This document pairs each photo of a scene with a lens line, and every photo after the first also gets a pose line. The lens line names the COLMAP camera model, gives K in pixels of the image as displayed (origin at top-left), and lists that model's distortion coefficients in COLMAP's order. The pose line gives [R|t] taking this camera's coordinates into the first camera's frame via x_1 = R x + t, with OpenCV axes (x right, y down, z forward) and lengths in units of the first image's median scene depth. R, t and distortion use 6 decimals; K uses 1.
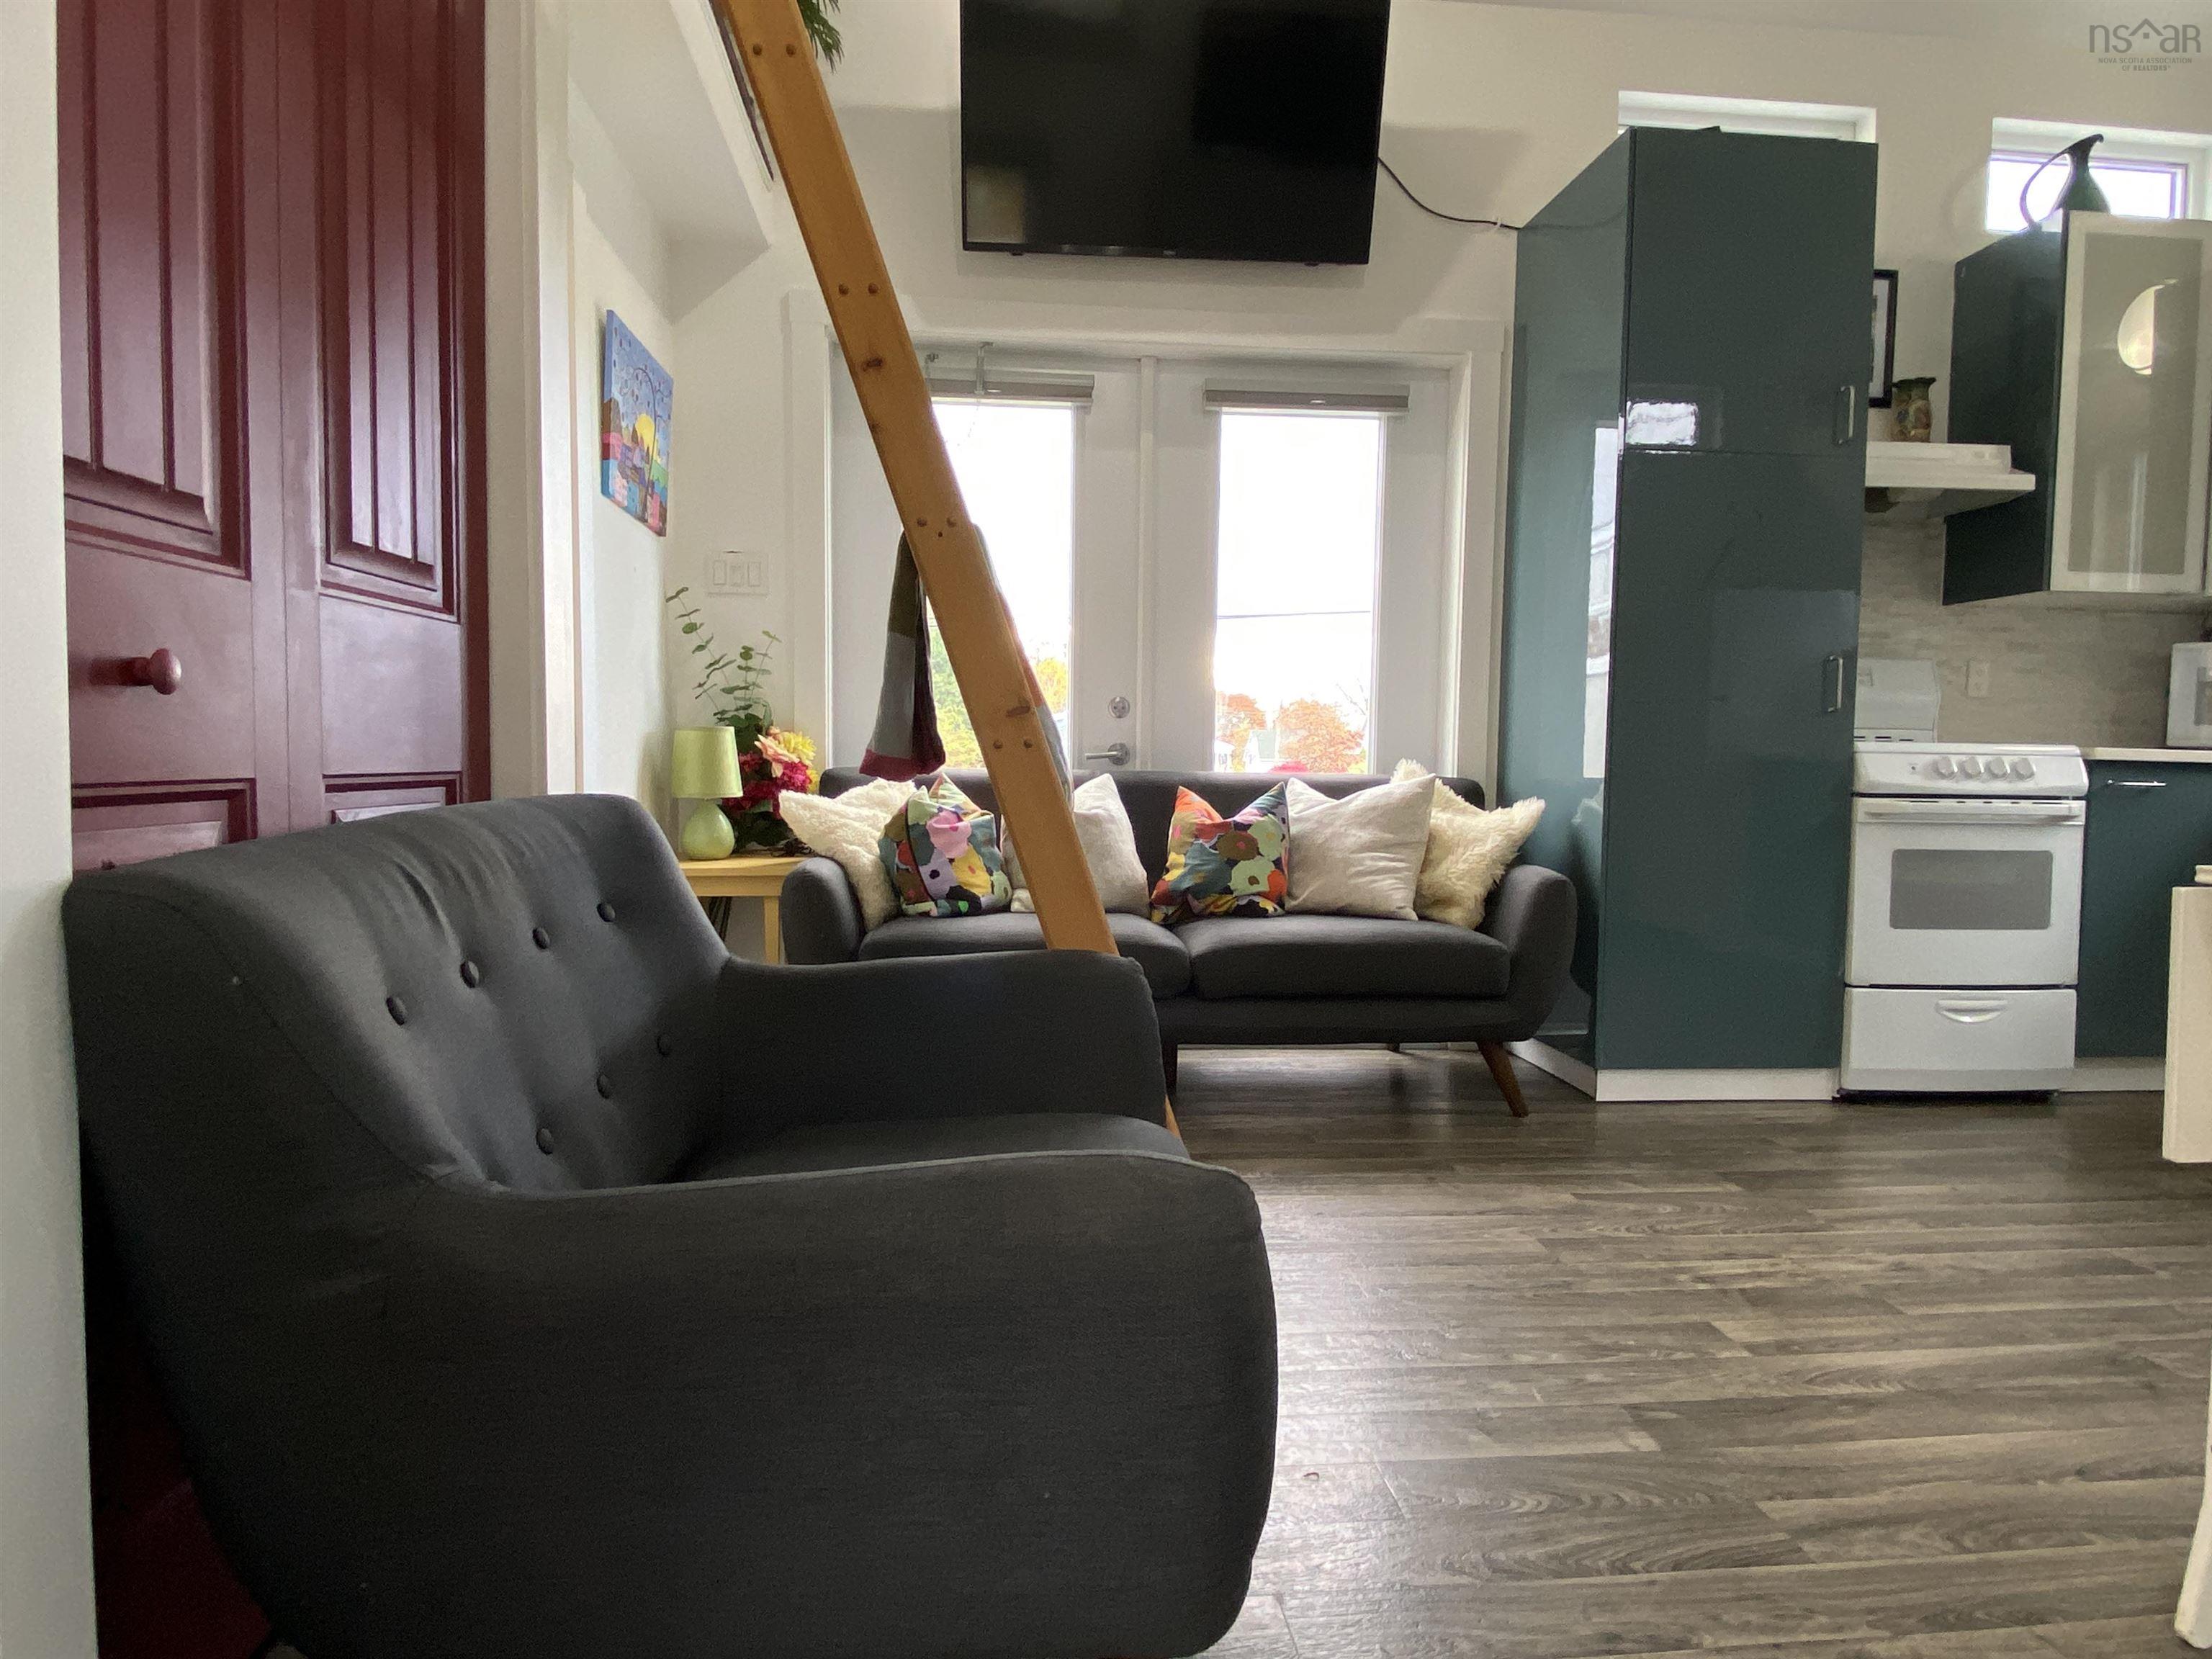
lens RADIAL K [[1268.5, 0, 1098.8], [0, 1268.5, 825.8], [0, 0, 1]] dist [0.041290, -0.041239]
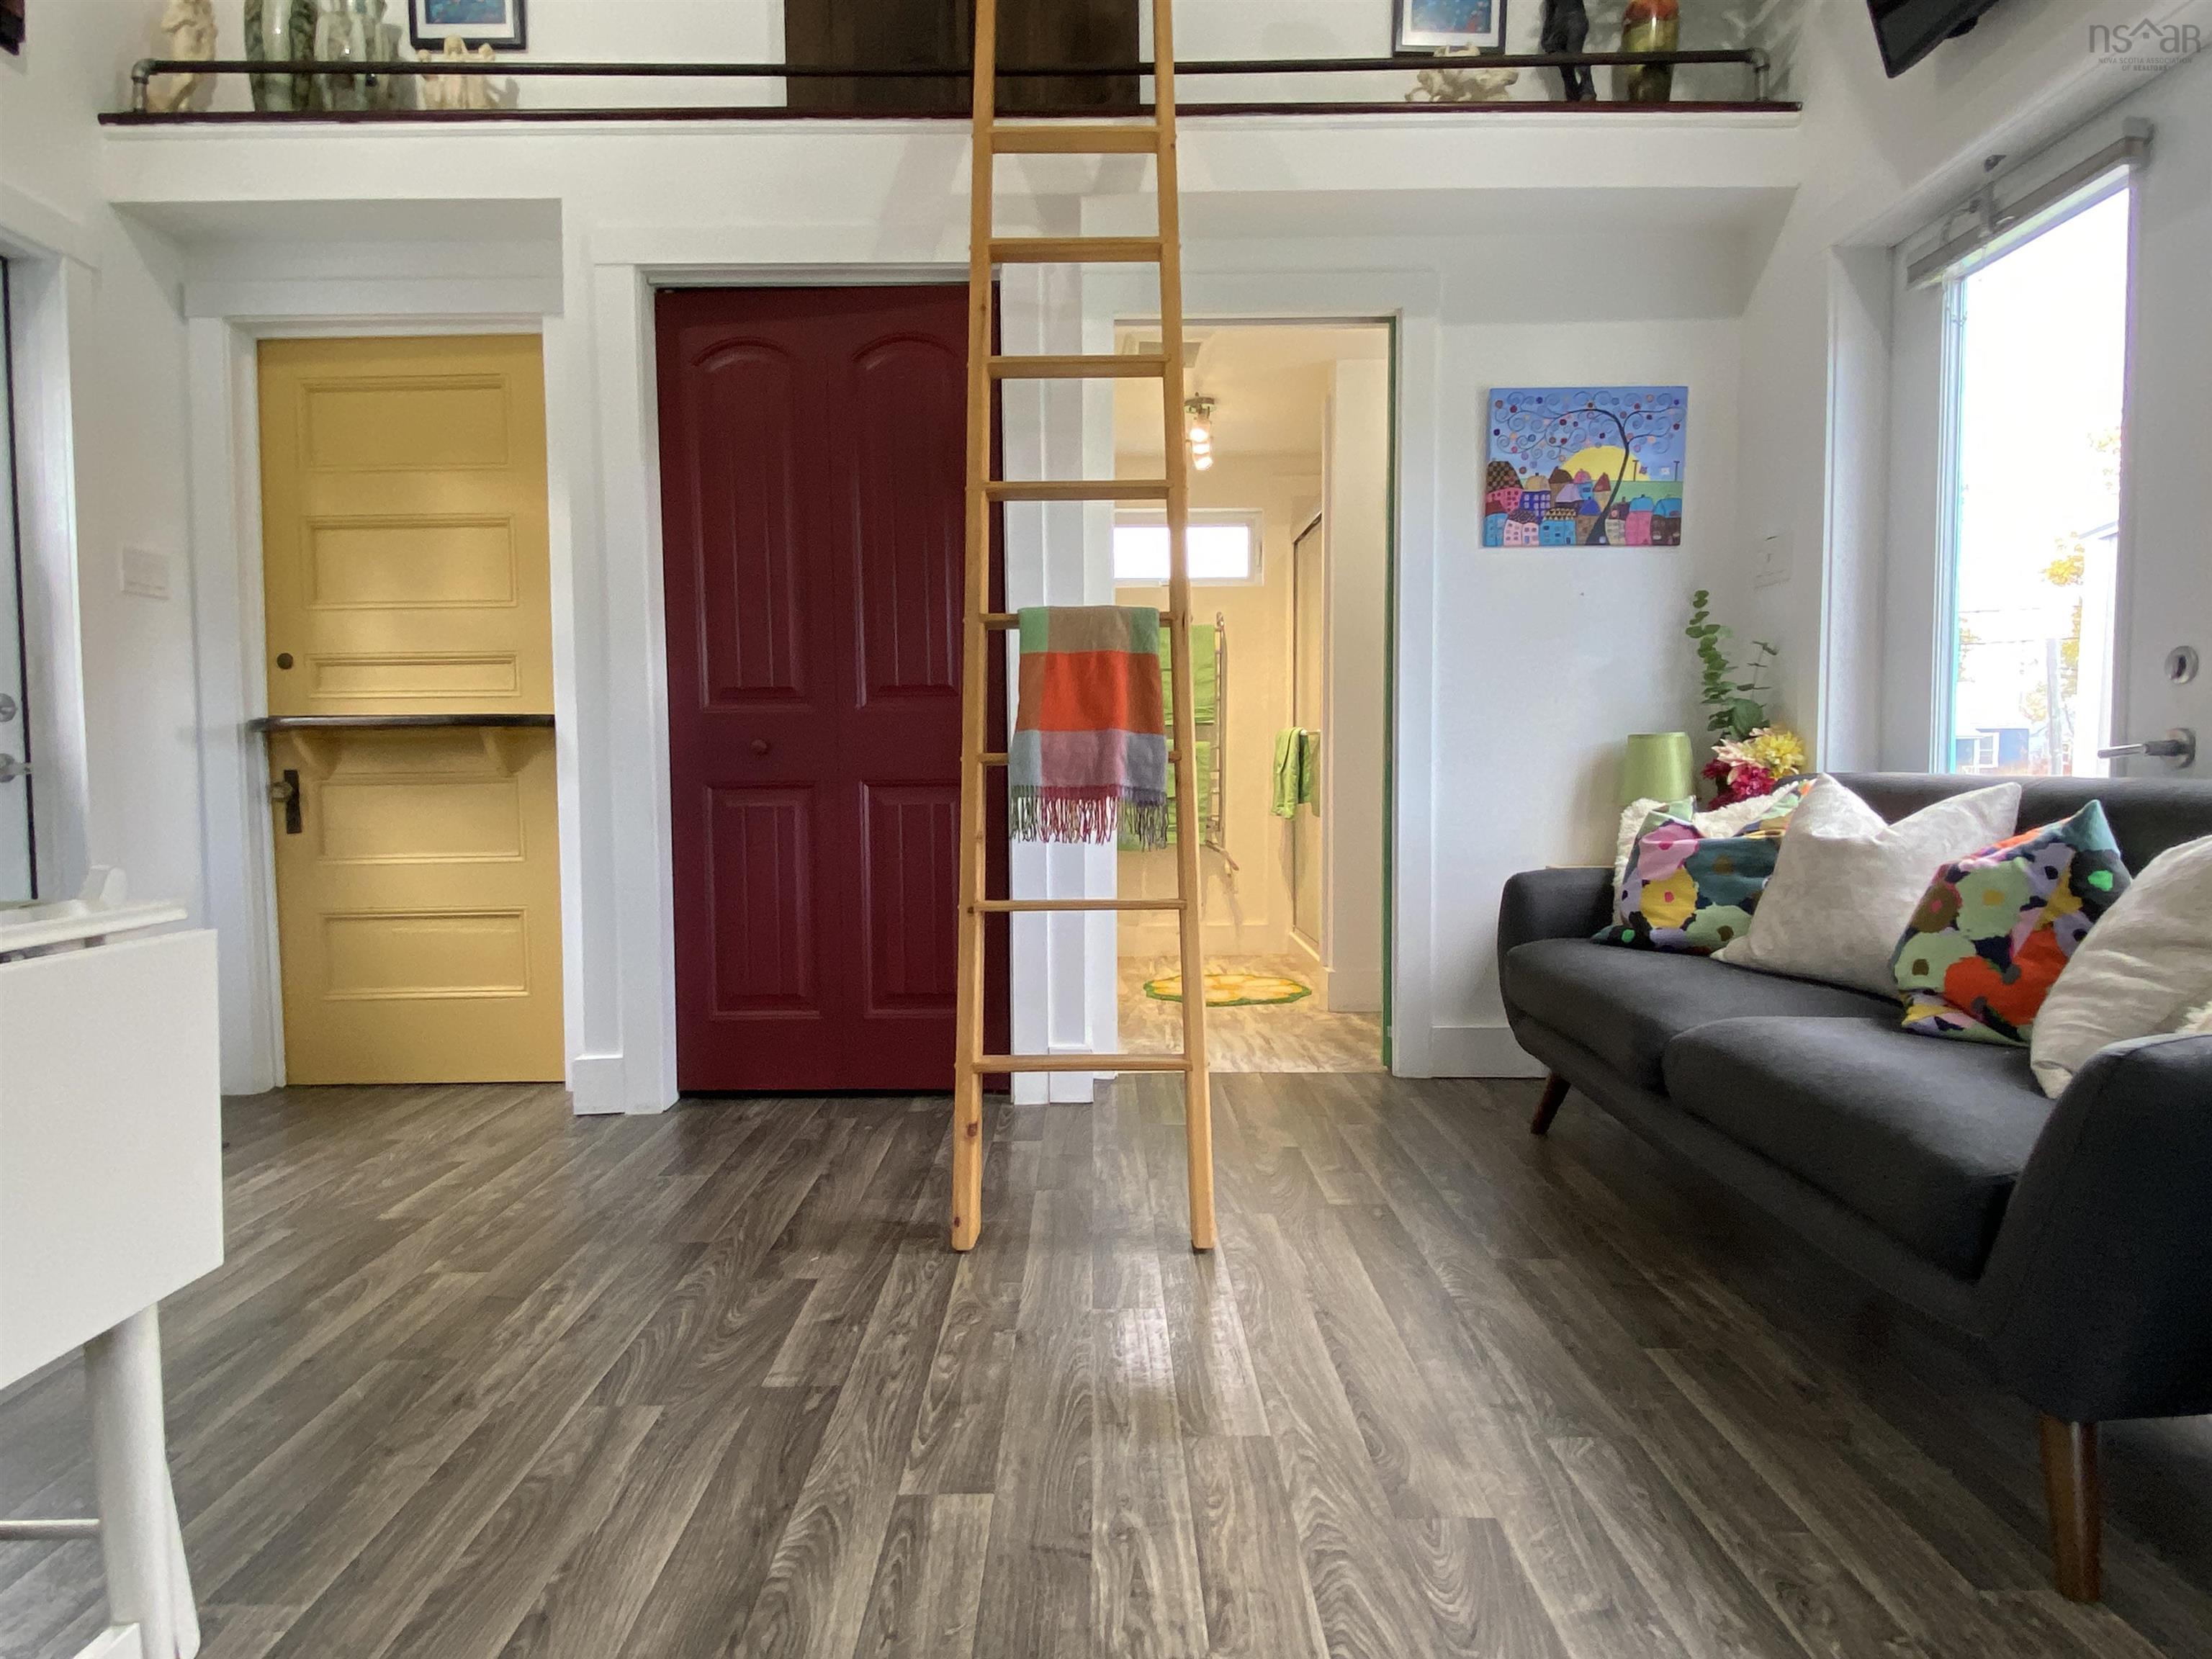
lens RADIAL K [[1268.5, 0, 1103.9], [0, 1268.5, 828.1], [0, 0, 1]] dist [0.041290, -0.041239]
pose [[-0.090896, 0.040461, -0.995038, 0.740525], [-0.044759, 0.997999, 0.044670, -0.030196], [0.994854, 0.048597, -0.088903, 0.676991]]
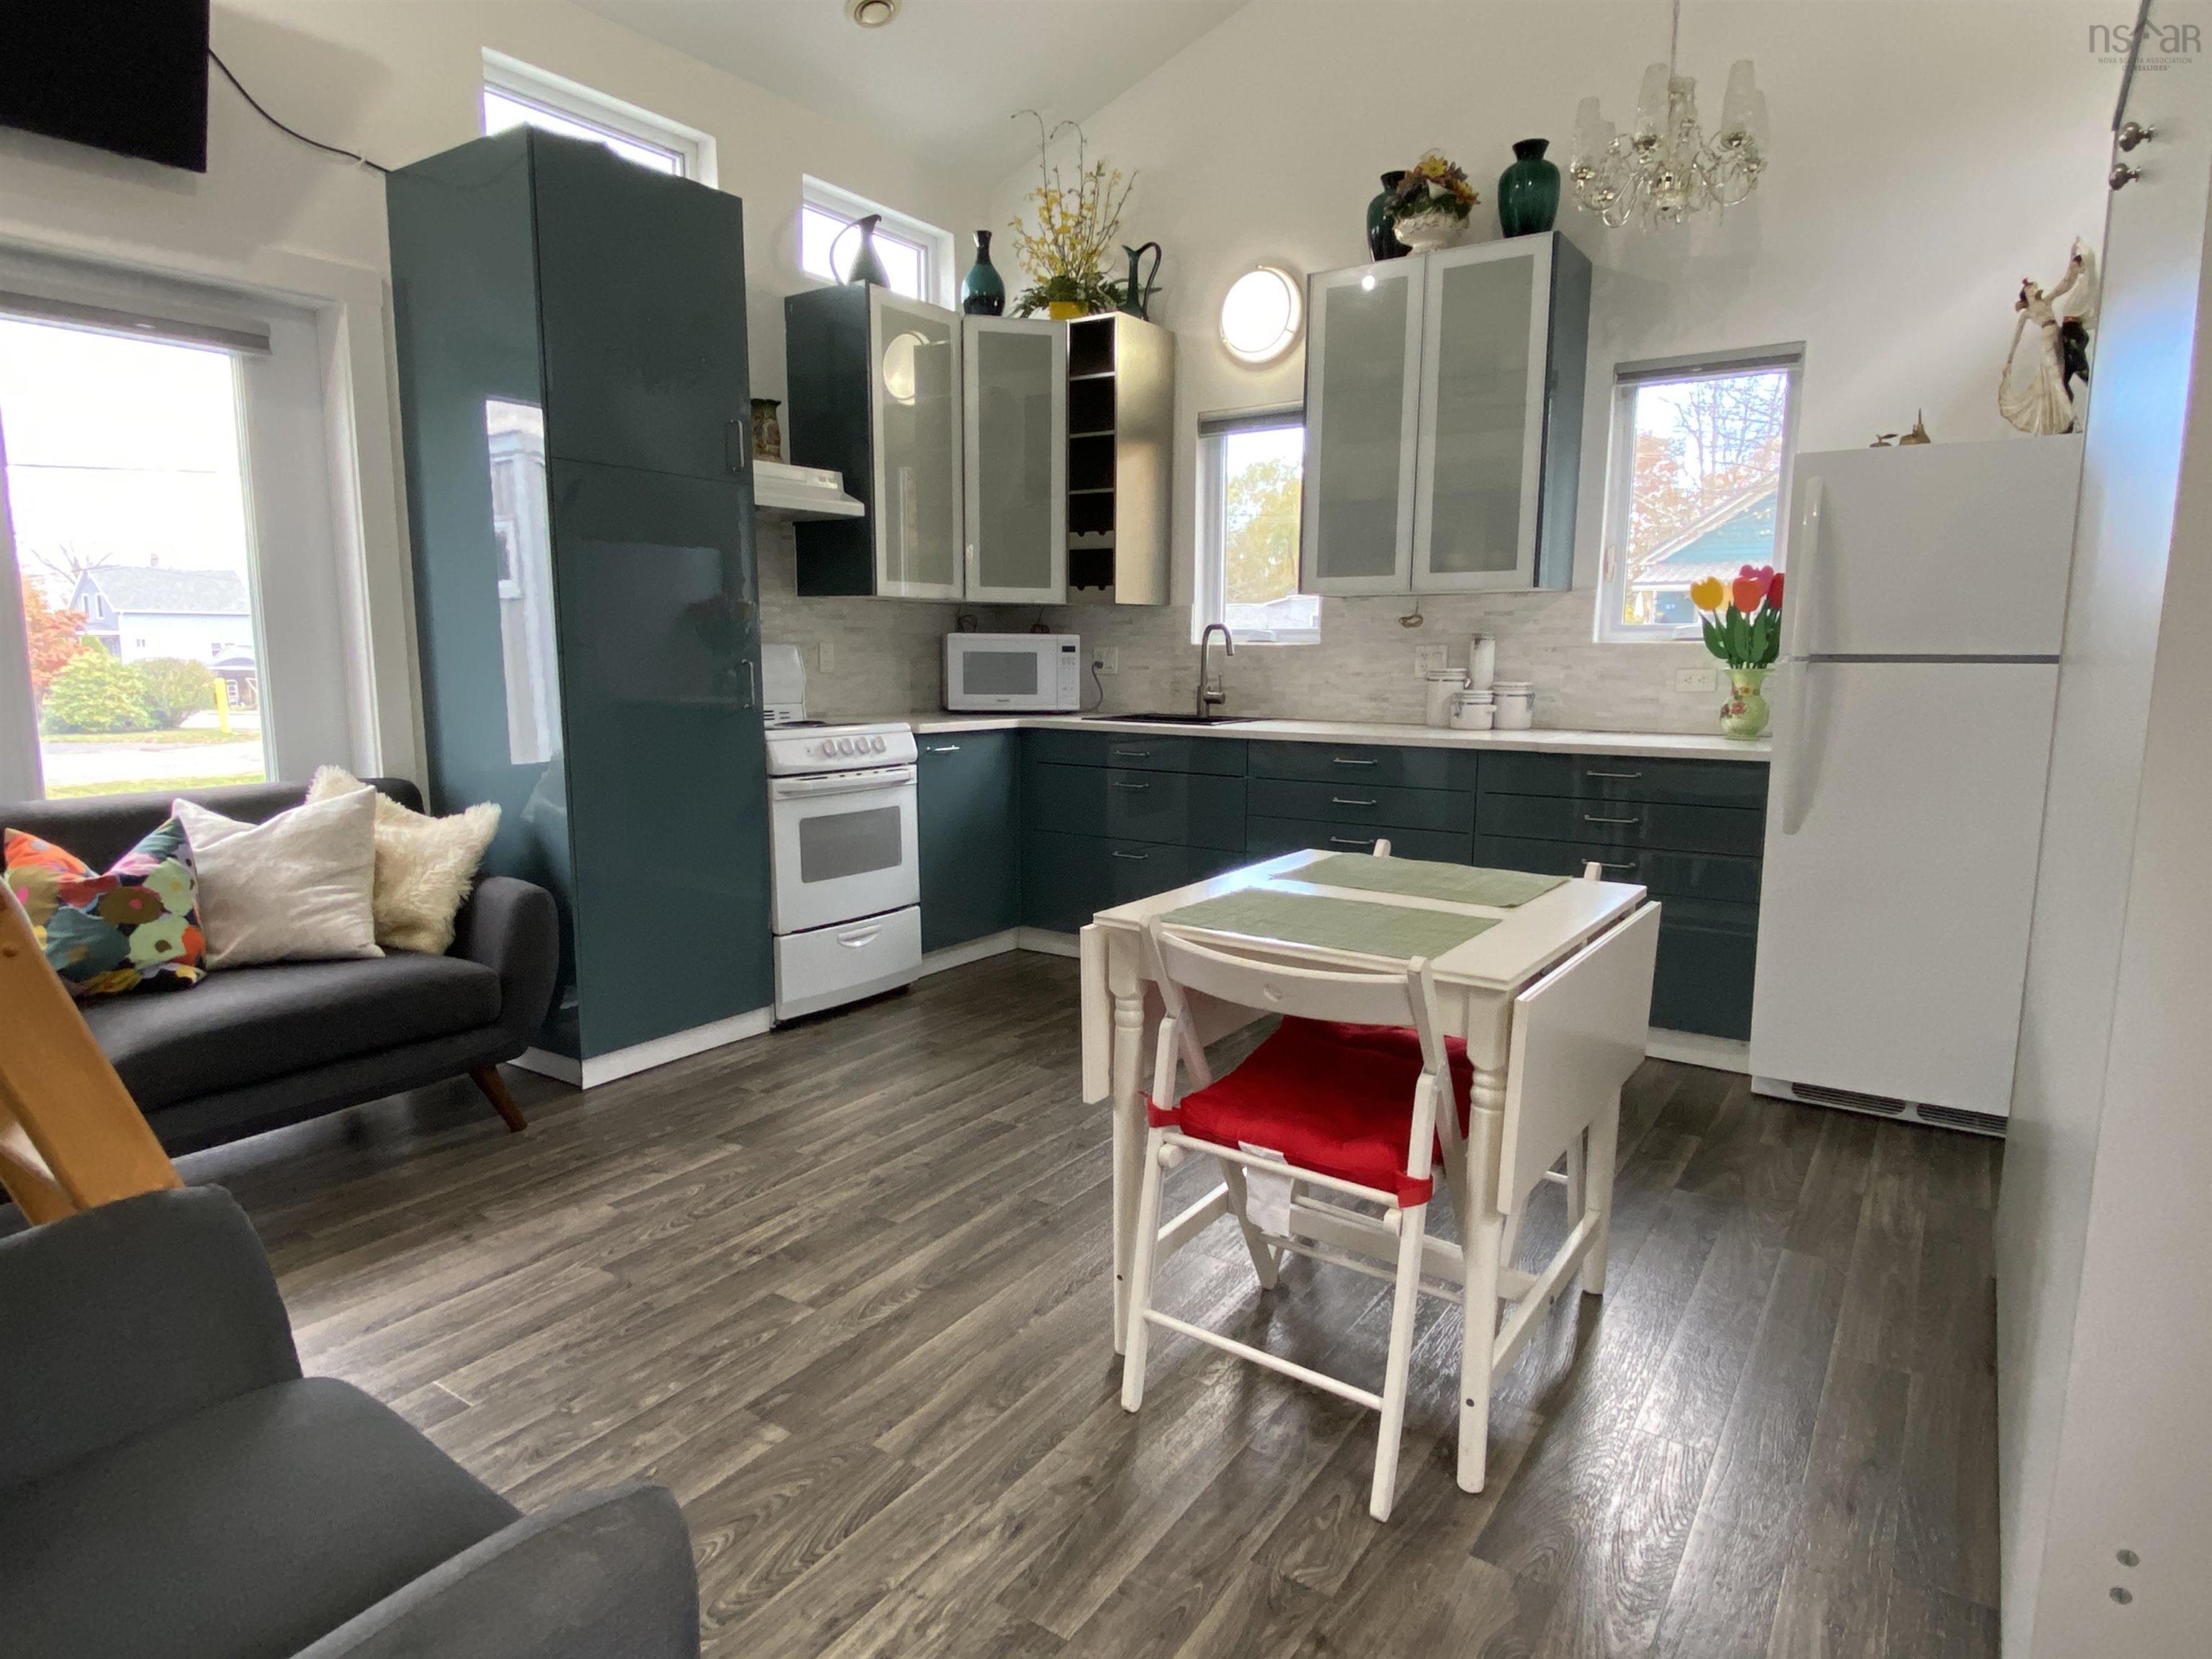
lens RADIAL K [[1268.5, 0, 1095.8], [0, 1268.5, 831.1], [0, 0, 1]] dist [0.041290, -0.041239]
pose [[0.642102, -0.121753, 0.756889, -0.106936], [0.047070, 0.991706, 0.119594, -0.099900], [-0.765173, -0.041164, 0.642508, 0.016978]]
